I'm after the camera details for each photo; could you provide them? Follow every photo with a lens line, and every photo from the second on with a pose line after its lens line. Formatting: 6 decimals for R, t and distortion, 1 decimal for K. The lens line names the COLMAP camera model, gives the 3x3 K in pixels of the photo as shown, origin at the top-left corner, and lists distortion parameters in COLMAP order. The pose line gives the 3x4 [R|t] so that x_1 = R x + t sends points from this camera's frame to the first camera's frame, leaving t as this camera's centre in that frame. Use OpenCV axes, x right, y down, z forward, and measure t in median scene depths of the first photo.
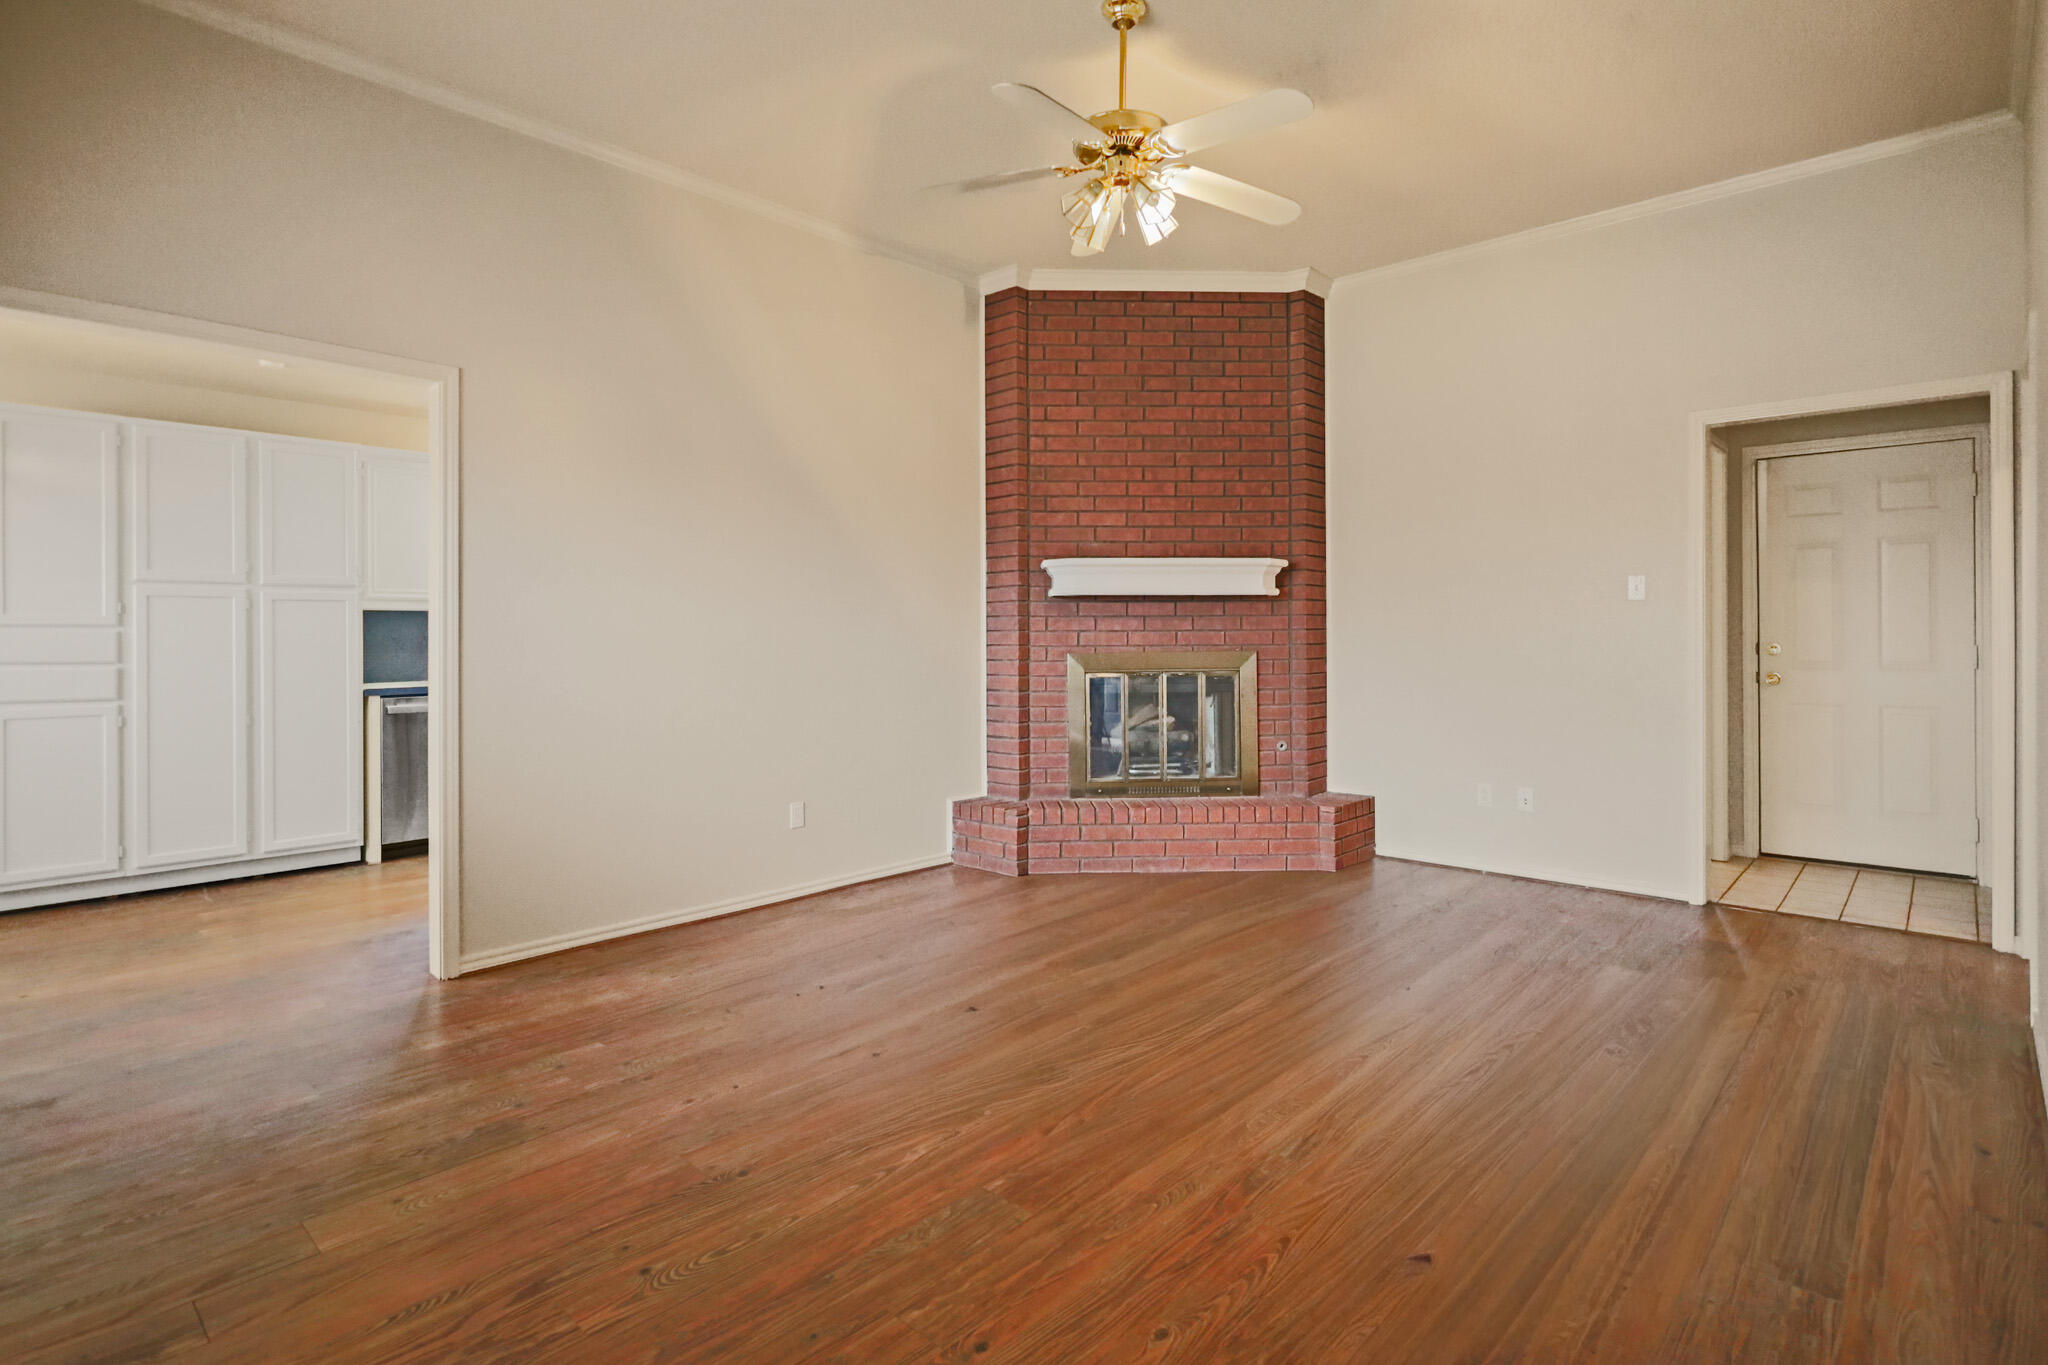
lens RADIAL K [[1014.1, 0, 1019.7], [0, 1014.1, 645.7], [0, 0, 1]] dist [0.000266, 0.000133]
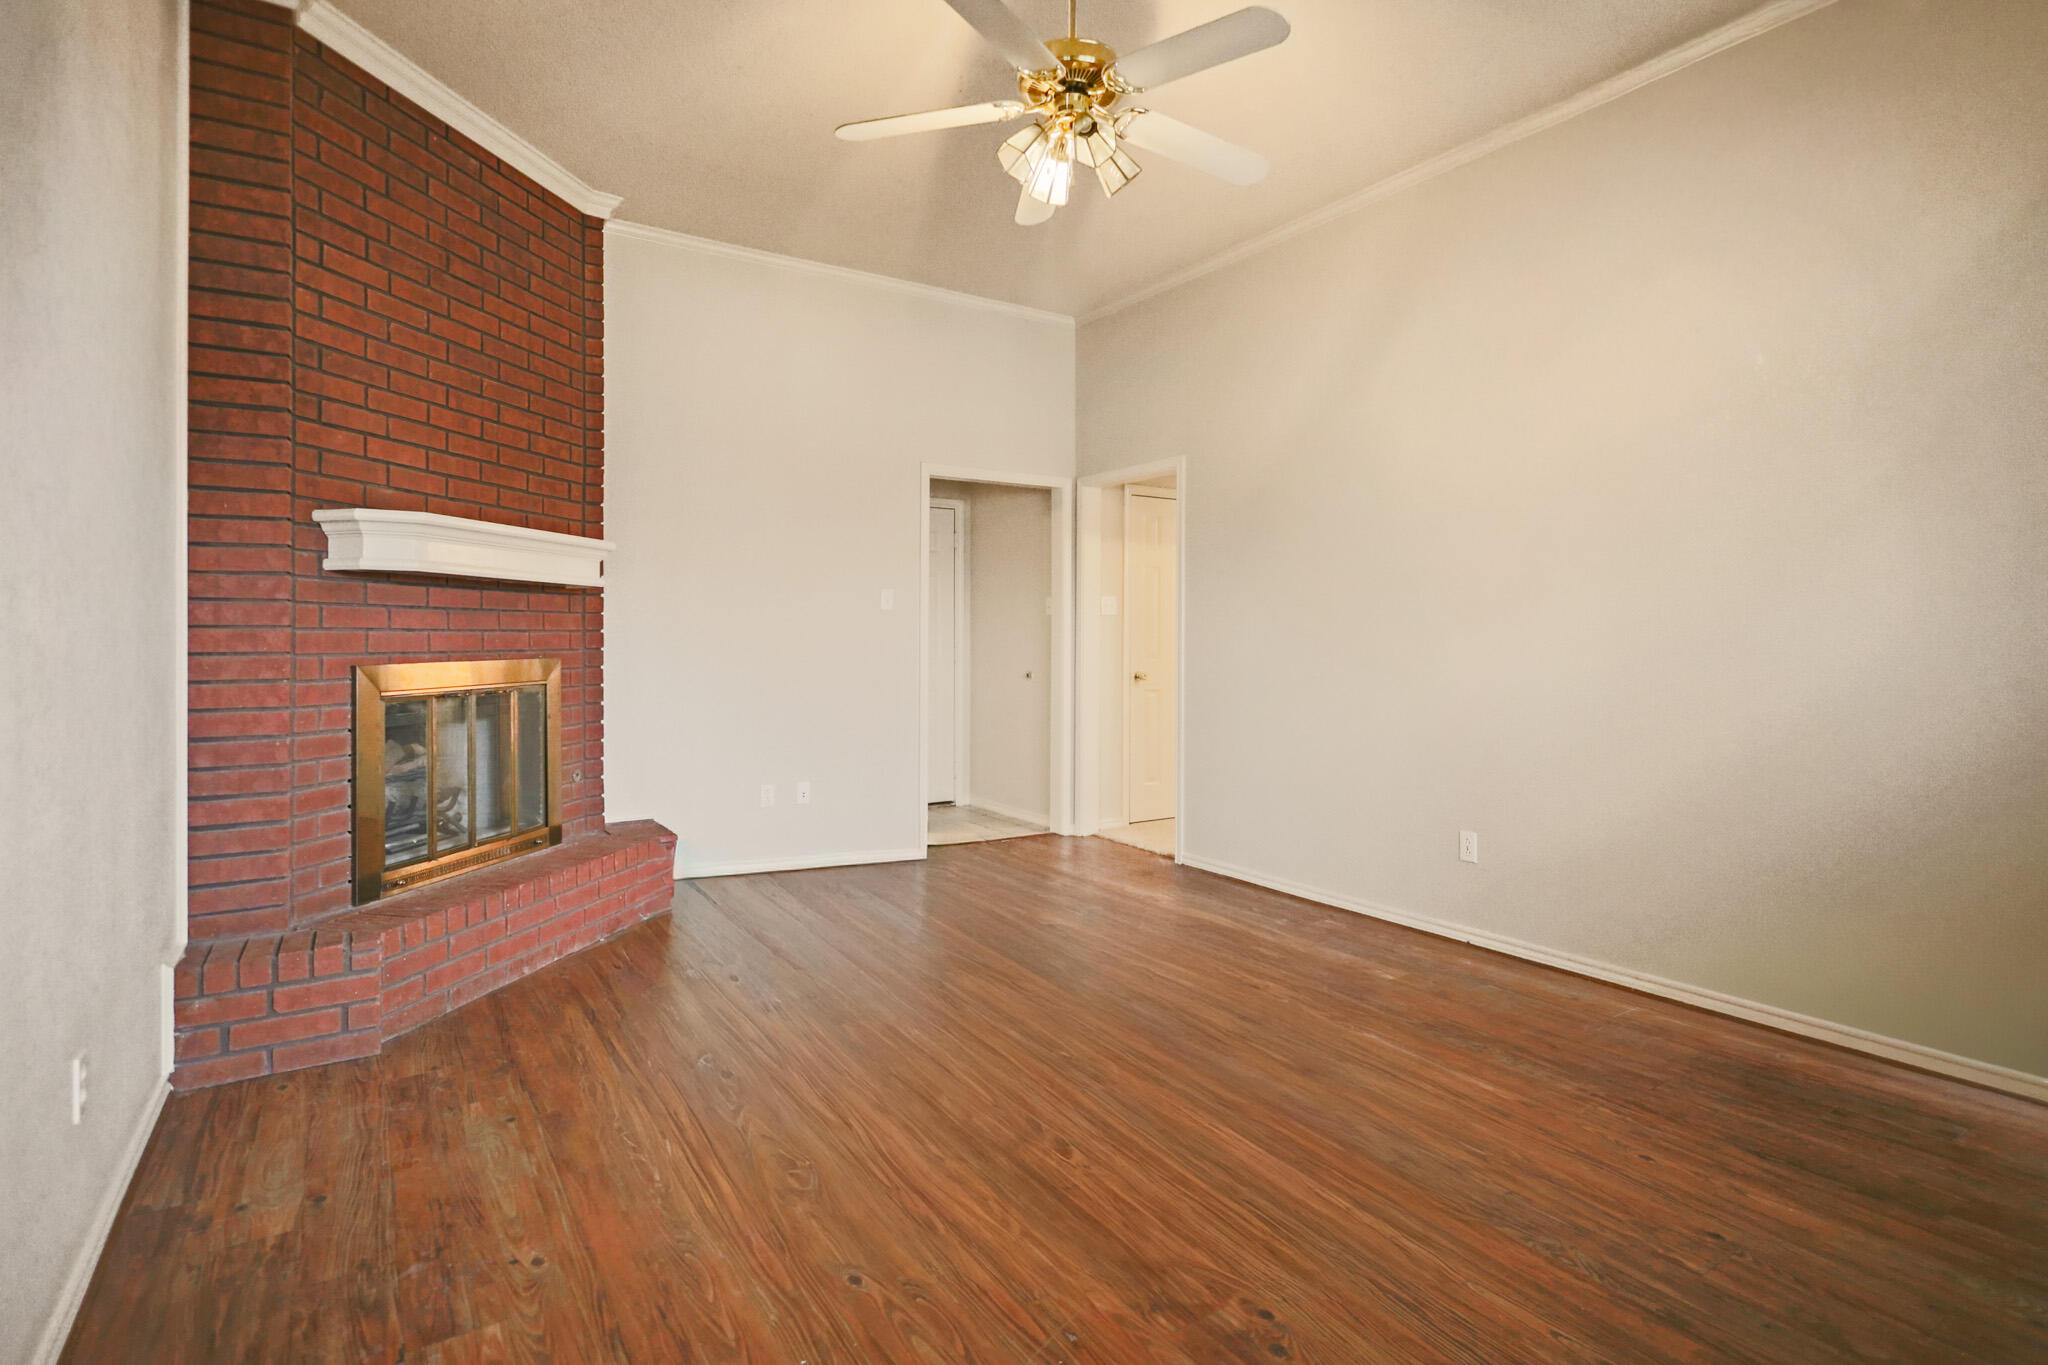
lens RADIAL K [[1022.0, 0, 1015.5], [0, 1022.0, 643.8], [0, 0, 1]] dist [0.001252, 0.001064]
pose [[0.248060, -0.000874, 0.968744, -0.441753], [0.003970, 0.999992, -0.000114, -0.004047], [-0.968737, 0.003874, 0.248061, 0.467047]]
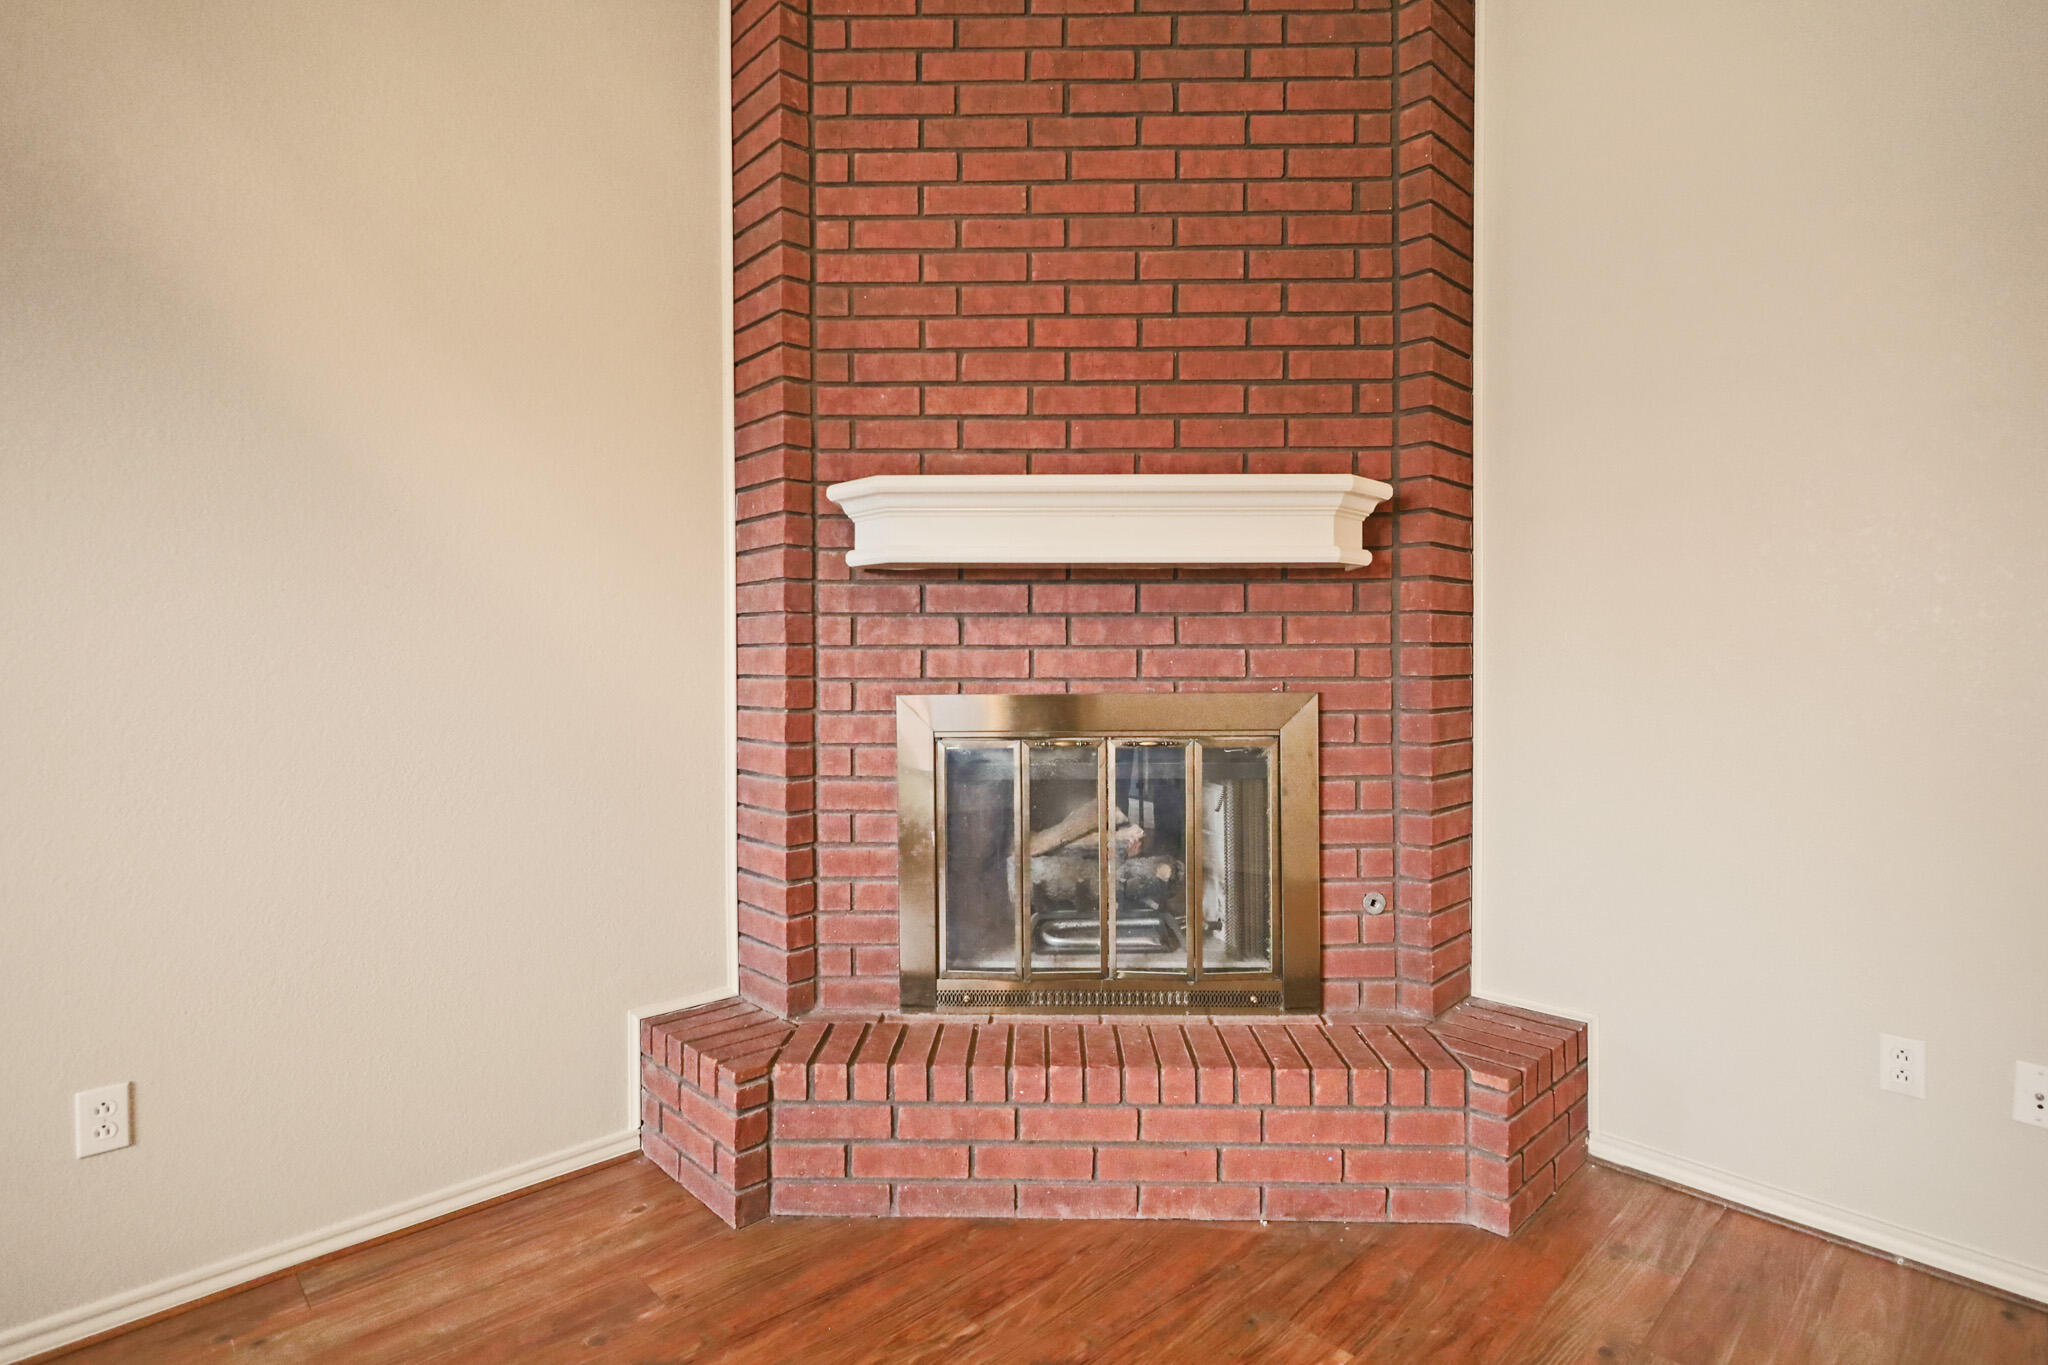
lens RADIAL K [[1020.0, 0, 1017.6], [0, 1020.0, 669.9], [0, 0, 1]] dist [-0.004043, 0.000438]
pose [[0.998232, 0.004602, -0.059254, 0.128052], [-0.004201, 0.999967, 0.006893, -0.007237], [0.059284, -0.006632, 0.998219, 0.543619]]
